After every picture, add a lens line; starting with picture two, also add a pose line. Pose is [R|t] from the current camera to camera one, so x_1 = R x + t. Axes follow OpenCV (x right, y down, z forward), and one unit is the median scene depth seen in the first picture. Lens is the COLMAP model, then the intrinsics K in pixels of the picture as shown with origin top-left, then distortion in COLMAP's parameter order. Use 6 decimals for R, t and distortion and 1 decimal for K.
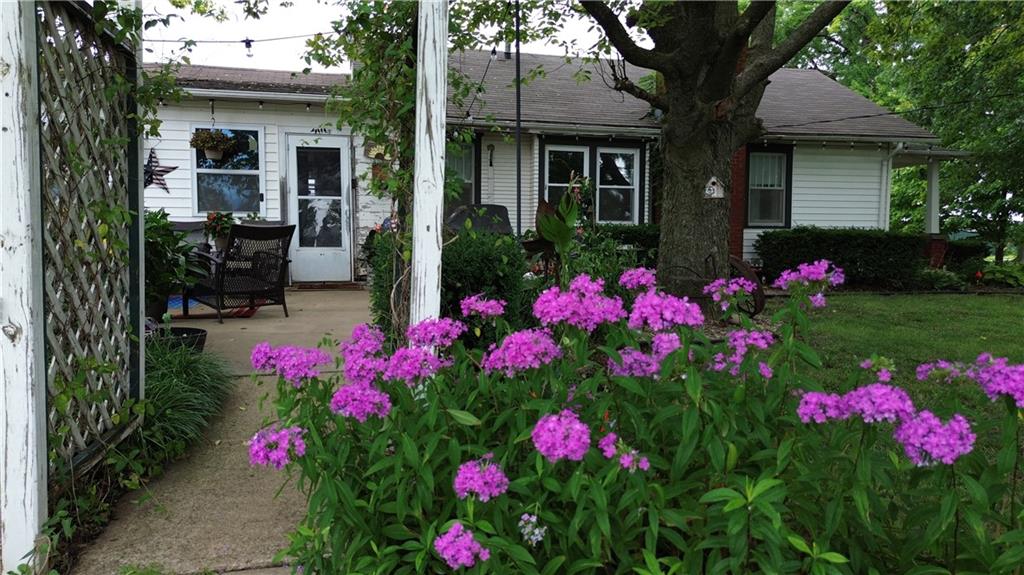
lens RADIAL K [[731.9, 0, 512.0], [0, 731.9, 287.5], [0, 0, 1]] dist [0.083107, -0.083034]
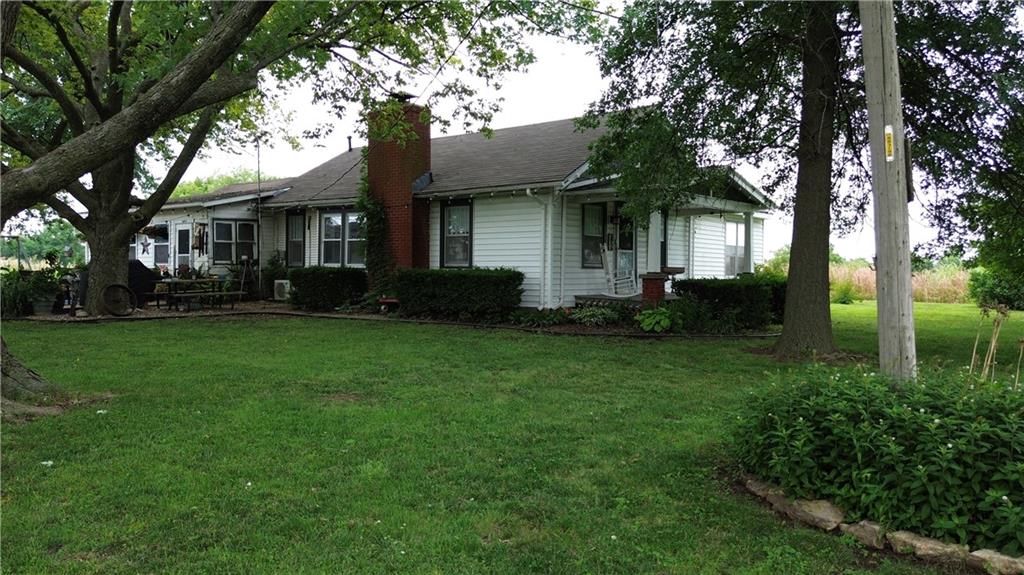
lens RADIAL K [[731.9, 0, 512.0], [0, 731.9, 287.5], [0, 0, 1]] dist [0.083107, -0.083034]
pose [[0.621287, 0.014937, -0.783441, 1.840463], [-0.055373, 0.998156, -0.024882, -0.033027], [0.781624, 0.058840, 0.620968, 0.453526]]
